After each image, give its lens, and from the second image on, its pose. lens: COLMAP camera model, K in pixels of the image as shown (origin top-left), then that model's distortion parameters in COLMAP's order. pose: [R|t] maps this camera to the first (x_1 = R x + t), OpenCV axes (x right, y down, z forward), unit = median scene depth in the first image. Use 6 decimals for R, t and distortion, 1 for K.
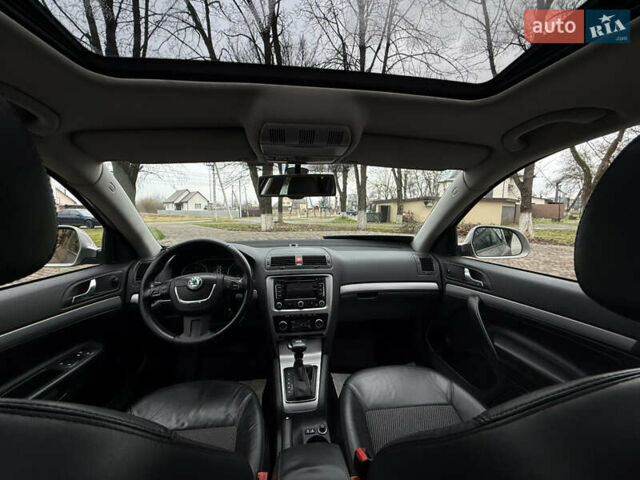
lens RADIAL K [[258.4, 0, 320.0], [0, 258.4, 240.0], [0, 0, 1]] dist [0.000460, -0.000062]
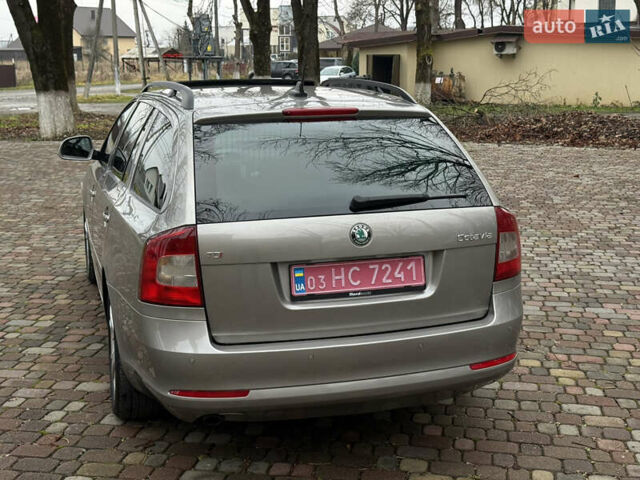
lens RADIAL K [[893.2, 0, 320.0], [0, 893.2, 240.0], [0, 0, 1]] dist [0.216904, -0.473535]
pose [[0.989039, -0.035166, 0.143406, -0.006350], [0.023069, 0.996100, 0.085158, 0.004968], [-0.145842, -0.080916, 0.985993, -0.162603]]
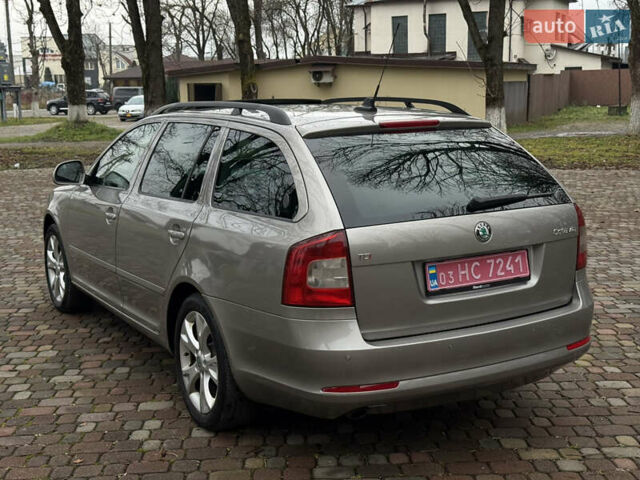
lens RADIAL K [[893.2, 0, 320.0], [0, 893.2, 240.0], [0, 0, 1]] dist [0.216904, -0.473535]
pose [[0.928192, -0.078901, 0.363640, -0.054307], [0.060078, 0.996216, 0.062807, 0.006047], [-0.367220, -0.036450, 0.929420, -0.159058]]
